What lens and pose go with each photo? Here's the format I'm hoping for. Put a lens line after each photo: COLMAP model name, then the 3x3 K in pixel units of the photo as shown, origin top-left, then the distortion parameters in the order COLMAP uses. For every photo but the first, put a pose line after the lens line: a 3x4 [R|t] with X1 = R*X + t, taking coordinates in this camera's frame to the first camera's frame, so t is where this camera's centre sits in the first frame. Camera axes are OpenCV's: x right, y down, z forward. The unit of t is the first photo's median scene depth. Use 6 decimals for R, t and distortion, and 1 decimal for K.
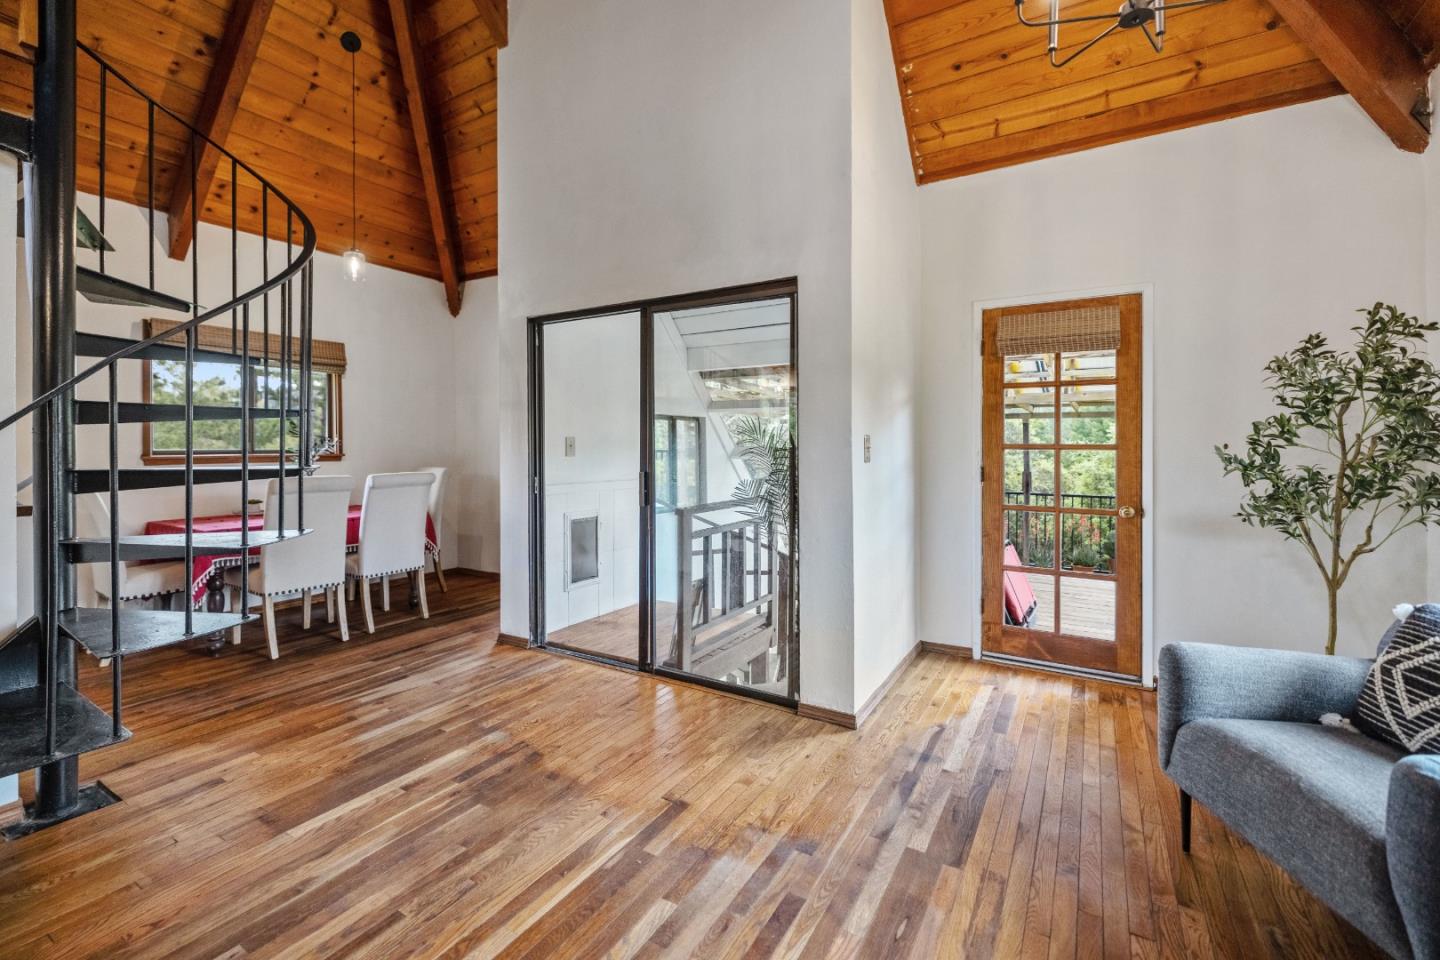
lens RADIAL K [[618.8, 0, 724.9], [0, 618.8, 445.5], [0, 0, 1]] dist [0.003915, -0.000044]
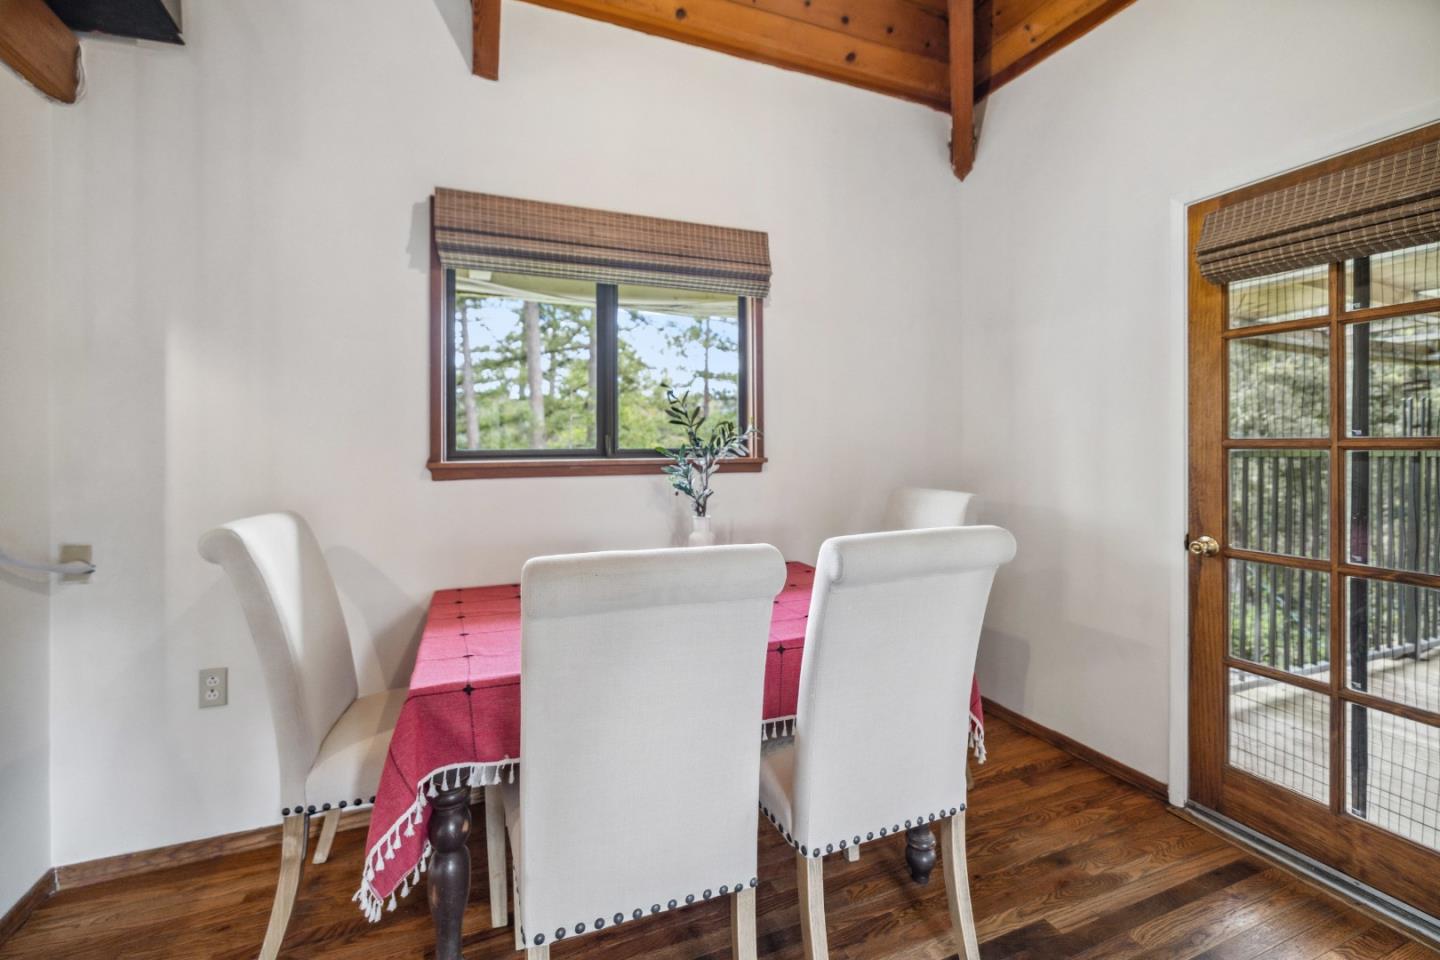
lens RADIAL K [[618.8, 0, 721.1], [0, 618.8, 449.0], [0, 0, 1]] dist [0.003915, -0.000044]
pose [[0.799844, 0.004712, -0.600190, -0.353063], [-0.001320, 0.999981, 0.006091, 0.002843], [0.600207, -0.004080, 0.799834, 0.592903]]
